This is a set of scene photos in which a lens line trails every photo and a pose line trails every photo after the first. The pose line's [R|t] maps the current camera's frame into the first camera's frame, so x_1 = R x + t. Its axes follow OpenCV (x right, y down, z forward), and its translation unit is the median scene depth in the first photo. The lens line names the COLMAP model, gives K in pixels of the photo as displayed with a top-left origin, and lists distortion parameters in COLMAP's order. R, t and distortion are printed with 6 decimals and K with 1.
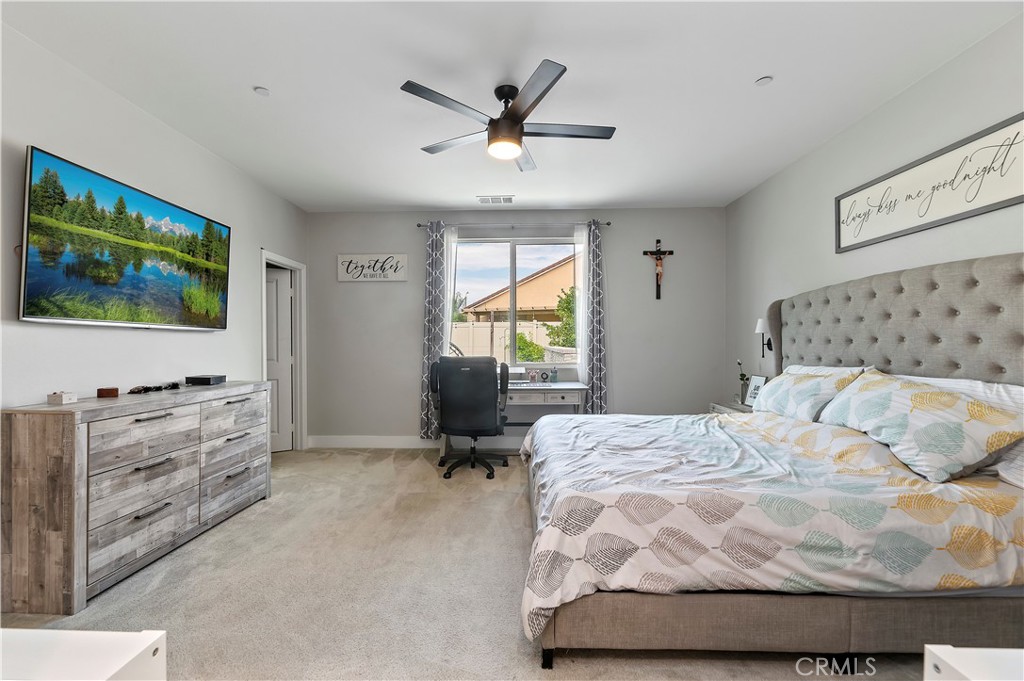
lens RADIAL K [[425.2, 0, 509.1], [0, 425.2, 343.2], [0, 0, 1]] dist [-0.004476, 0.000478]
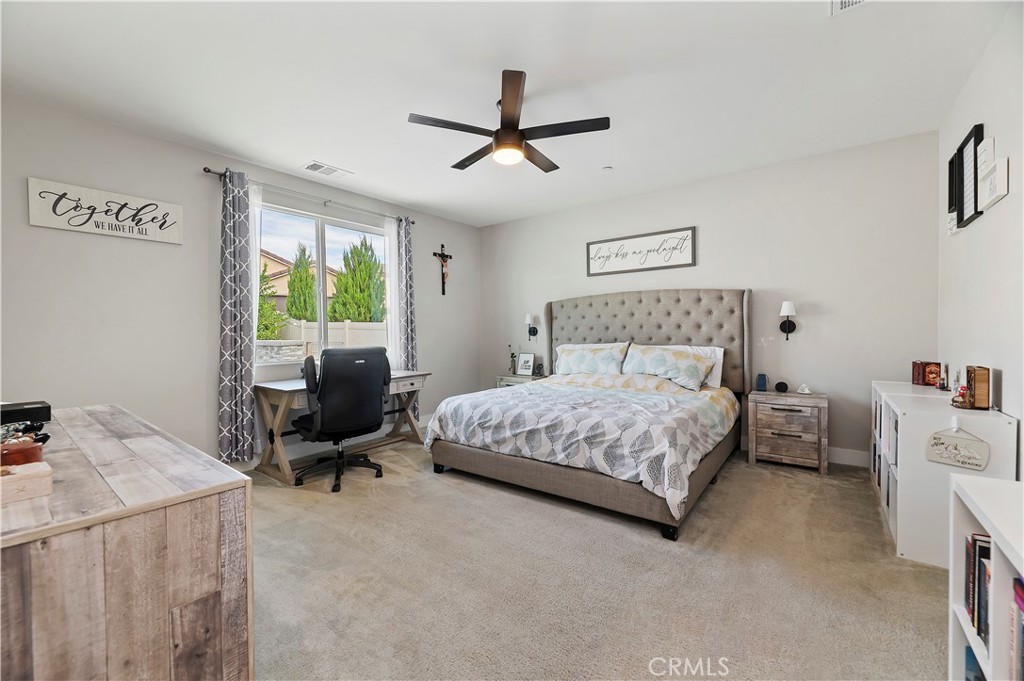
lens RADIAL K [[398.8, 0, 507.8], [0, 398.8, 336.7], [0, 0, 1]] dist [0.001502, -0.000528]
pose [[0.607722, -0.018030, 0.793945, -0.681191], [0.014044, 0.999830, 0.011955, 0.003832], [-0.794026, 0.003885, 0.607872, 0.292515]]
